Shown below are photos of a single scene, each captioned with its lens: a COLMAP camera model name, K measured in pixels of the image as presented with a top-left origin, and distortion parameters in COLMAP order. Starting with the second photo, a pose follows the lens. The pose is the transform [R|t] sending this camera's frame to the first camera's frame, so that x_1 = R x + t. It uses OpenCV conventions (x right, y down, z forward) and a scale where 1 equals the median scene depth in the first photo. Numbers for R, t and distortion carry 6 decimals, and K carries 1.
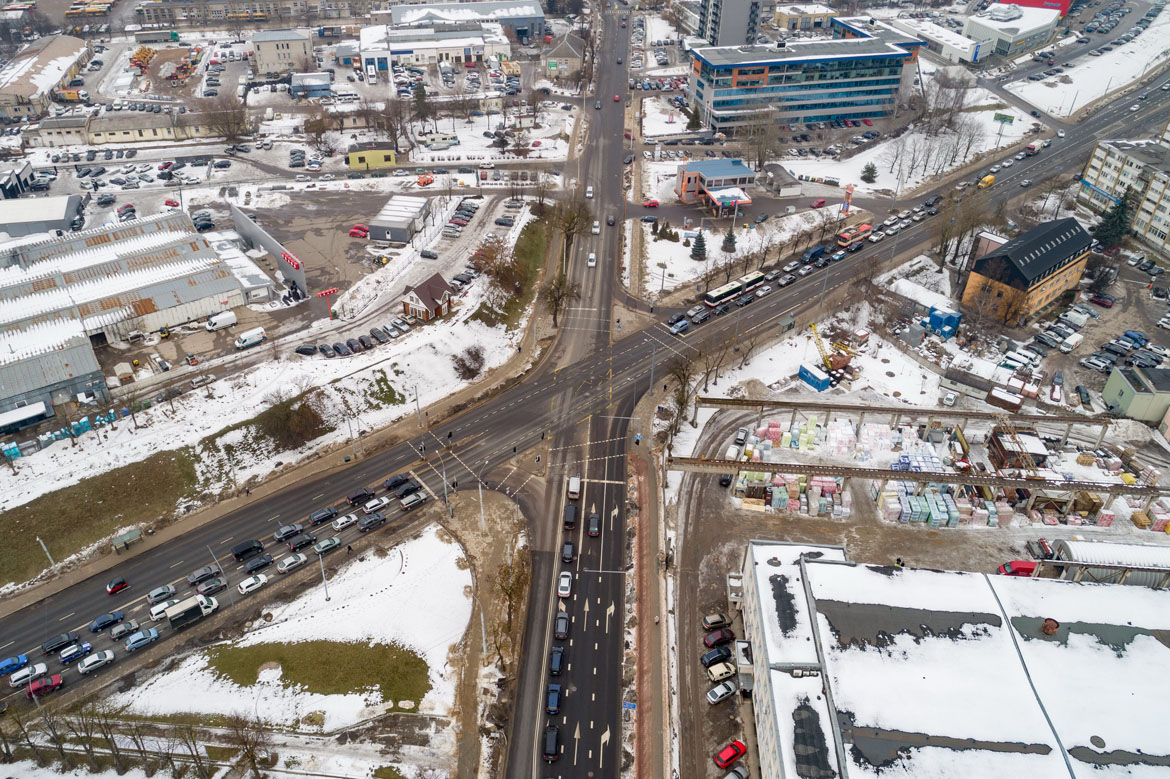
lens RADIAL K [[766.7, 0, 585.0], [0, 766.7, 389.5], [0, 0, 1]] dist [-0.005182, -0.001830]
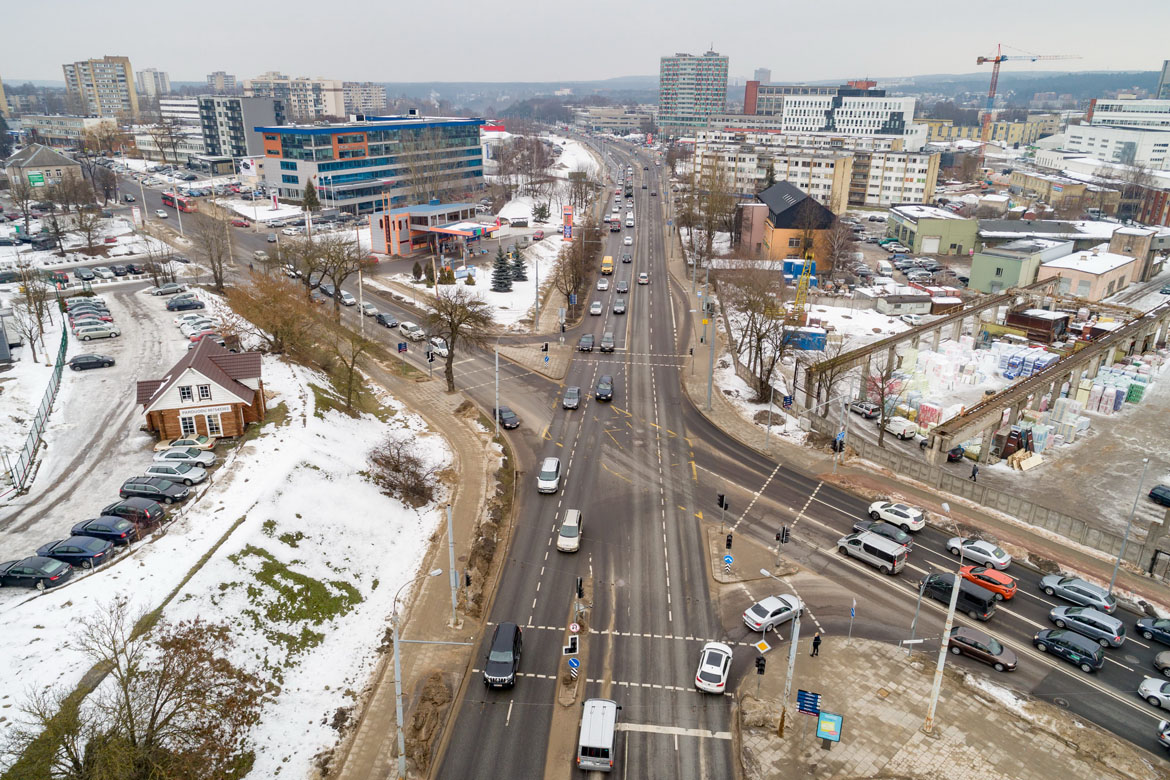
lens RADIAL K [[766.7, 0, 585.0], [0, 766.7, 390.0], [0, 0, 1]] dist [-0.005182, -0.001830]
pose [[0.721831, -0.275622, 0.634816, -0.357079], [0.426265, 0.899694, -0.094069, 0.007756], [-0.545213, 0.338502, 0.766915, 0.626661]]
